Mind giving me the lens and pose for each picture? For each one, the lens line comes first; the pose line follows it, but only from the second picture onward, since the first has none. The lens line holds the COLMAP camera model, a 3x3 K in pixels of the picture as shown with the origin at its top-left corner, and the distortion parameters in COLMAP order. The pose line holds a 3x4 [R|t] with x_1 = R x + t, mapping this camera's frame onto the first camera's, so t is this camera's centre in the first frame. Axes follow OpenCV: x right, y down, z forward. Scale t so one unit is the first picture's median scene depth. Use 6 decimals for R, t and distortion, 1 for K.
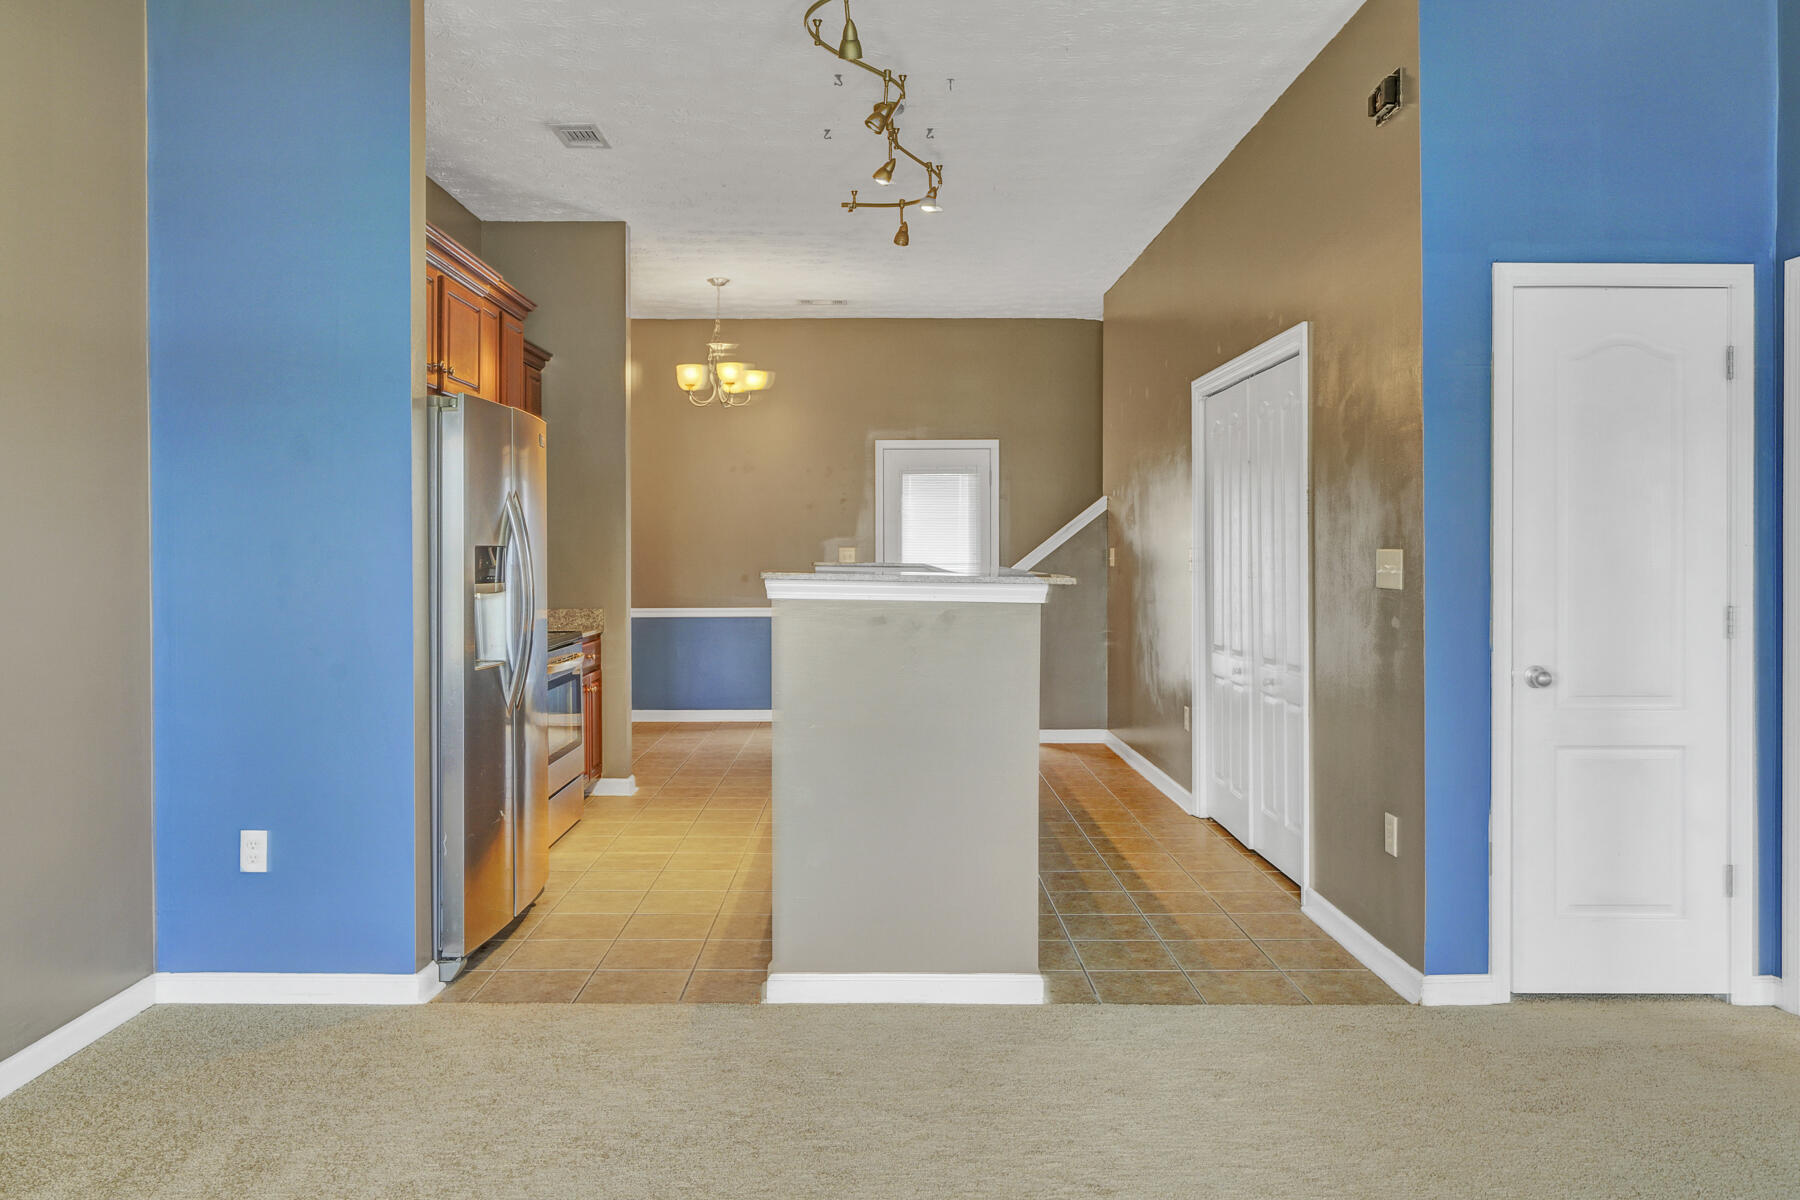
lens RADIAL K [[1267.5, 0, 893.6], [0, 1267.5, 577.1], [0, 0, 1]] dist [0.007134, 0.000853]
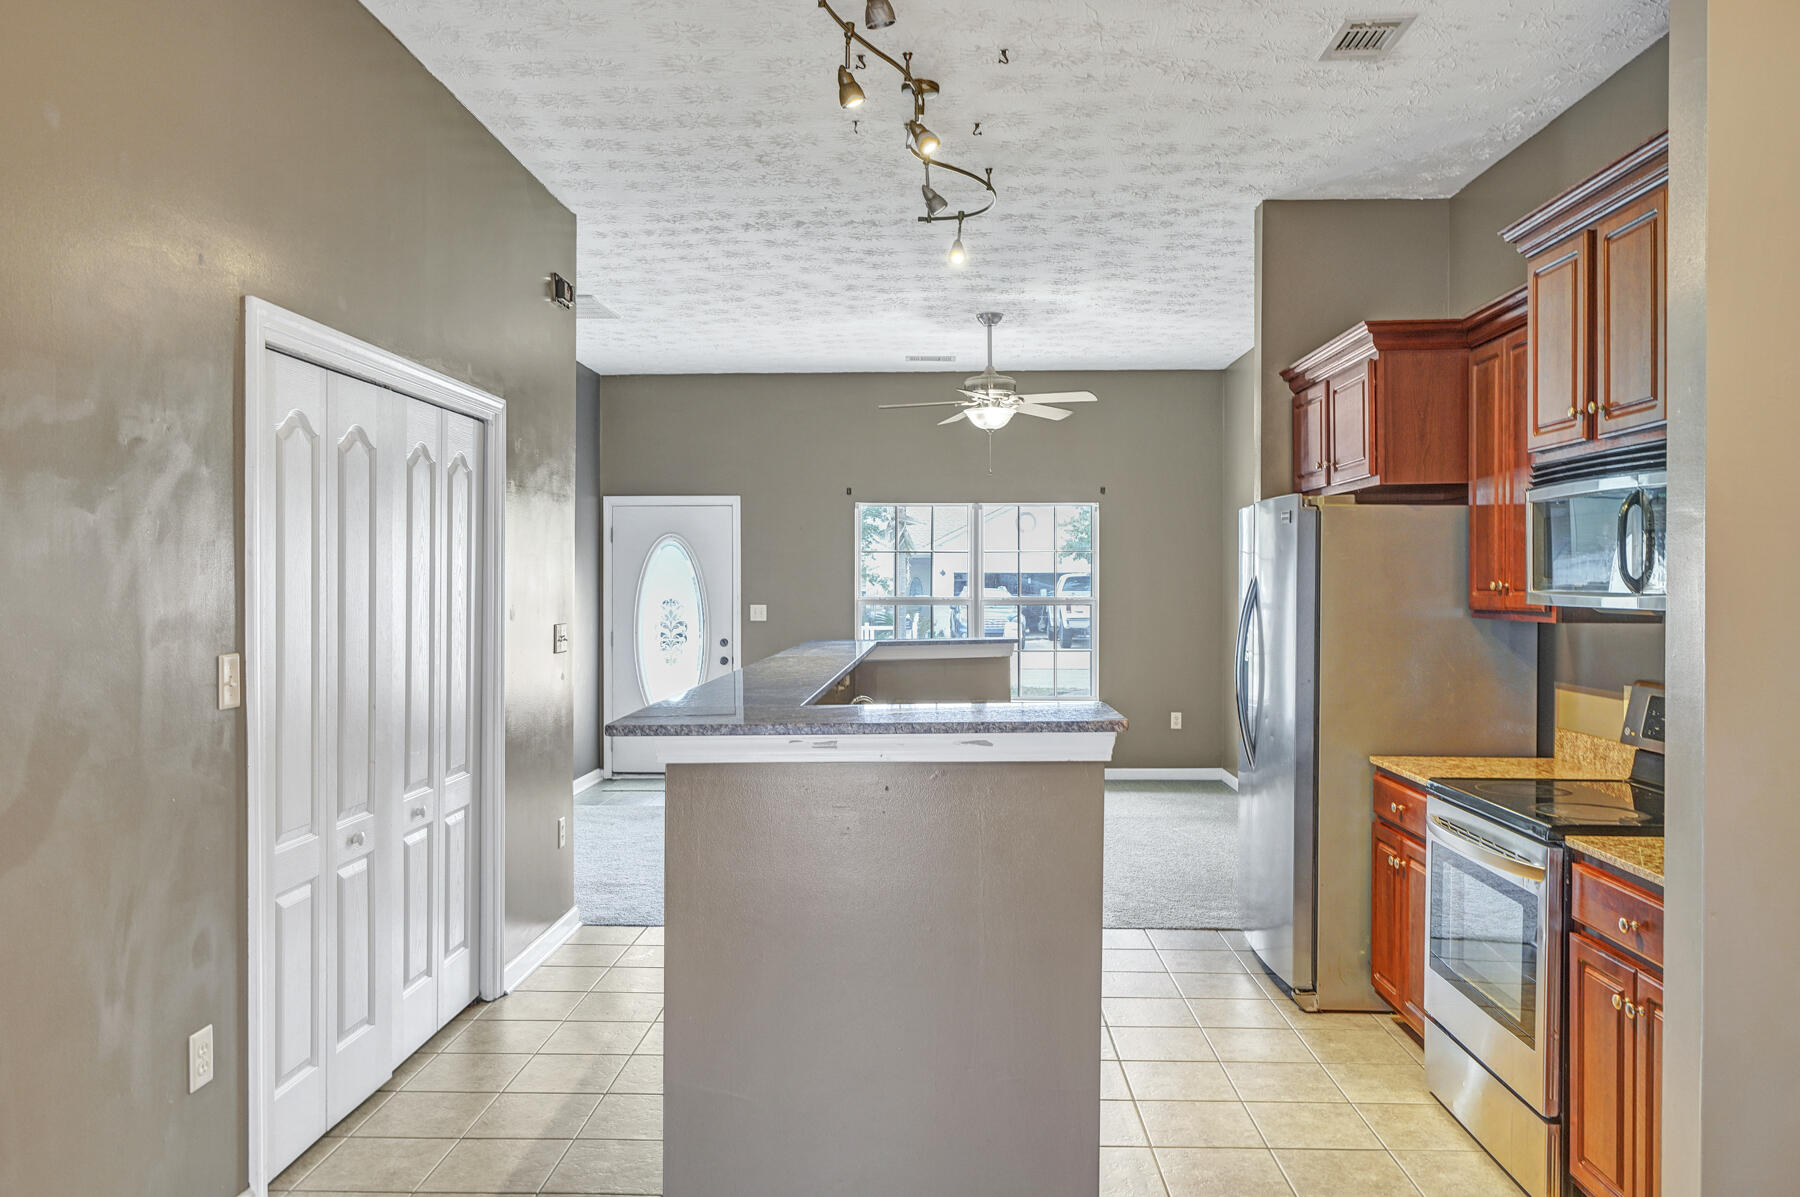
lens RADIAL K [[1279.2, 0, 900.0], [0, 1279.2, 598.5], [0, 0, 1]] dist [0.004384, 0.003177]
pose [[-0.998589, -0.000139, 0.053111, -0.027522], [0.001665, 0.999423, 0.033918, -0.059211], [-0.053085, 0.033958, -0.998012, 1.483446]]
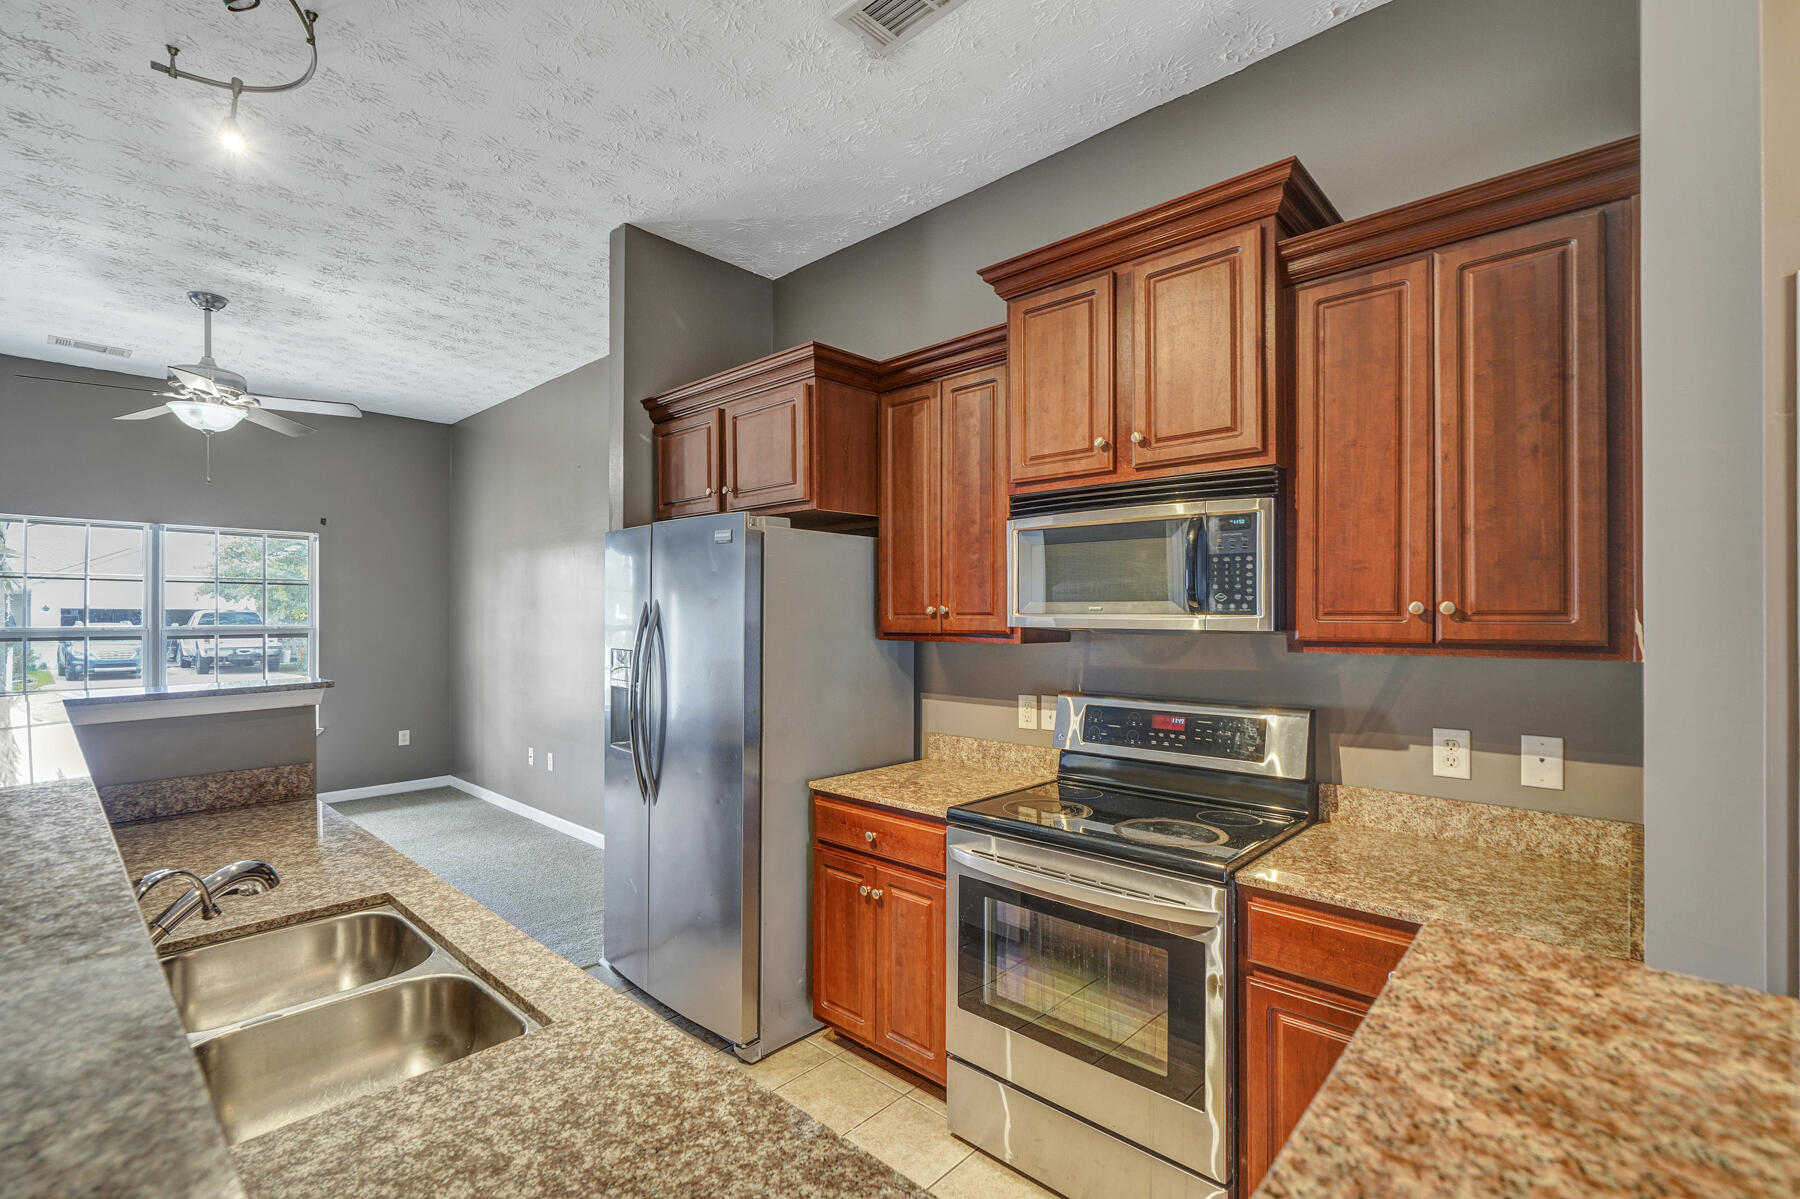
lens RADIAL K [[790.3, 0, 890.0], [0, 790.3, 610.4], [0, 0, 1]] dist [-0.001763, -0.000718]
pose [[-0.689964, 0.000673, -0.723843, 0.033281], [-0.012103, 0.999849, 0.012466, -0.048017], [0.723742, 0.017361, -0.689852, 1.103008]]
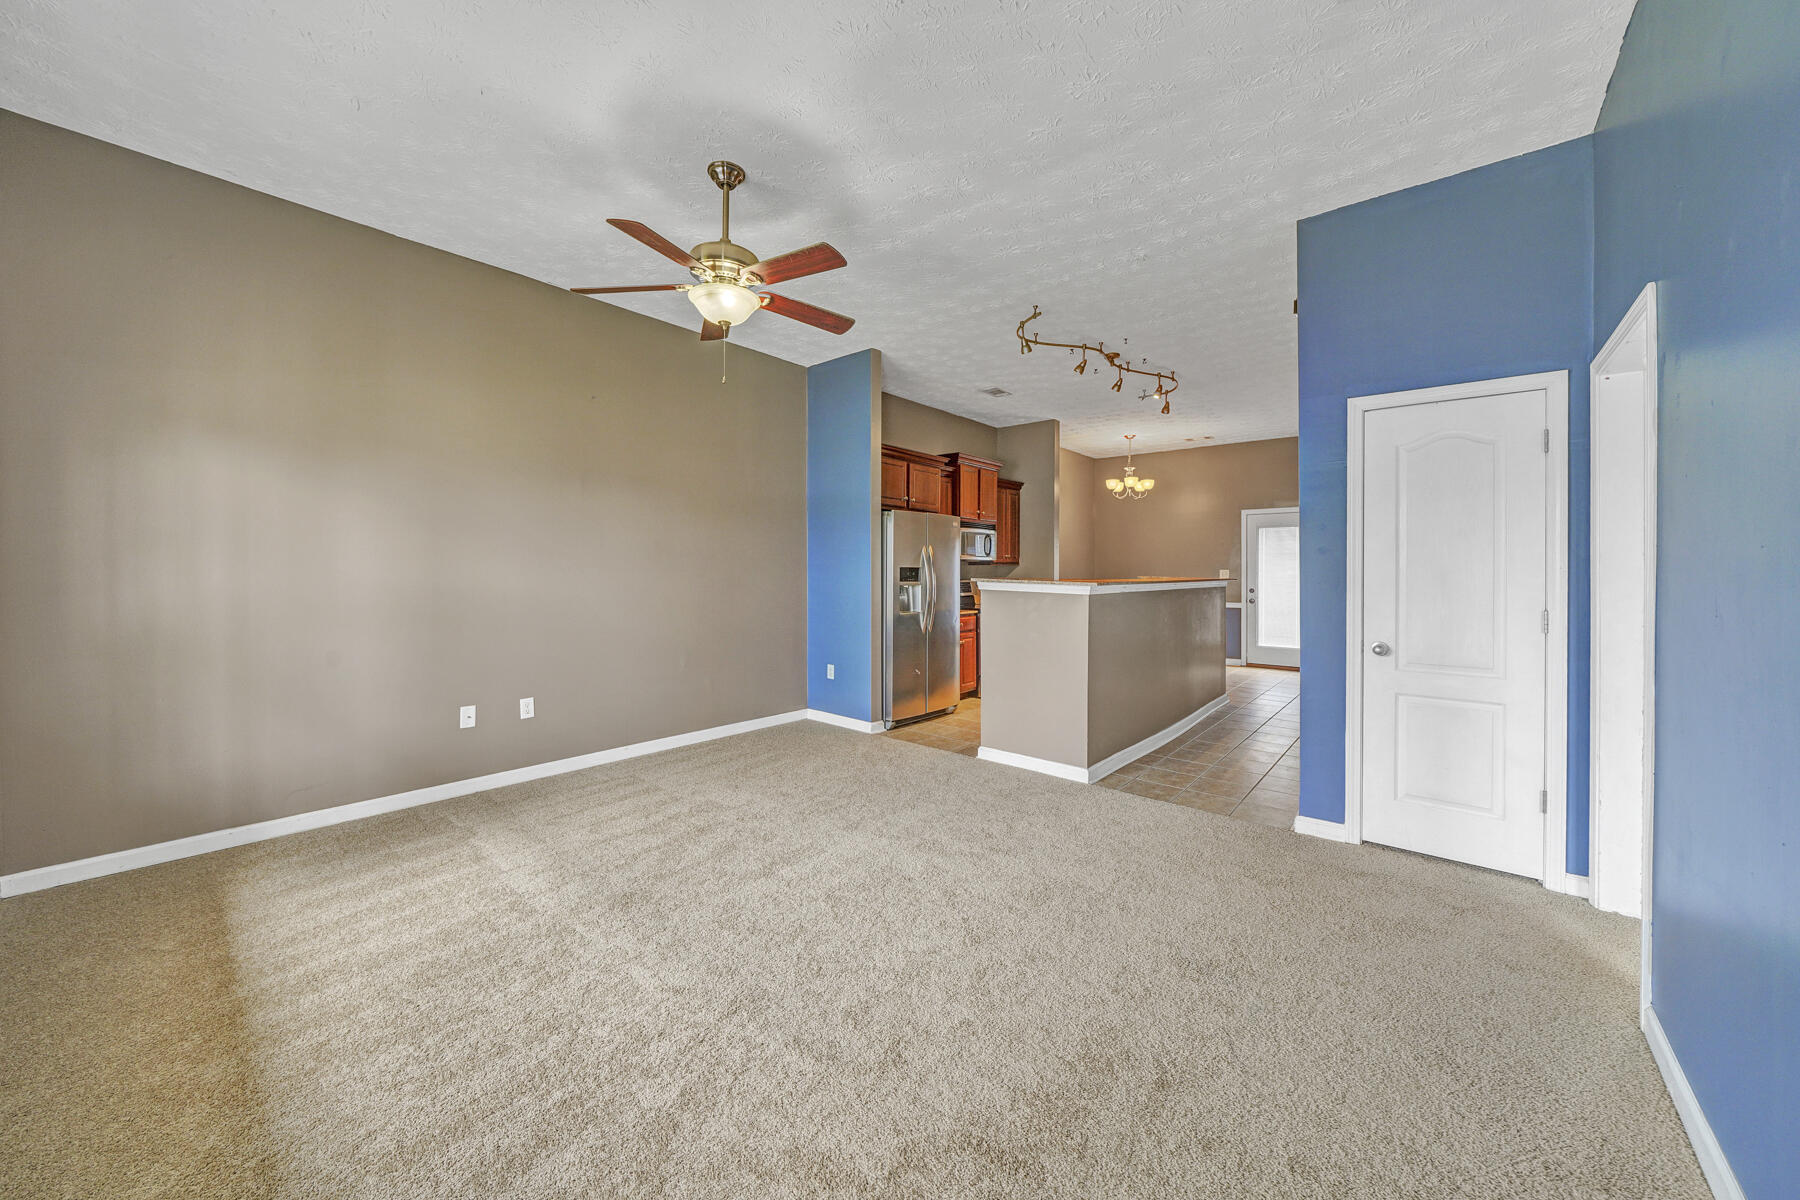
lens RADIAL K [[641.2, 0, 899.5], [0, 641.2, 591.2], [0, 0, 1]] dist [-0.001645, -0.000050]
pose [[0.763028, 0.025889, -0.645847, 0.336241], [-0.019290, 0.999665, 0.017282, 0.001181], [0.646077, -0.000729, 0.763271, -0.013453]]
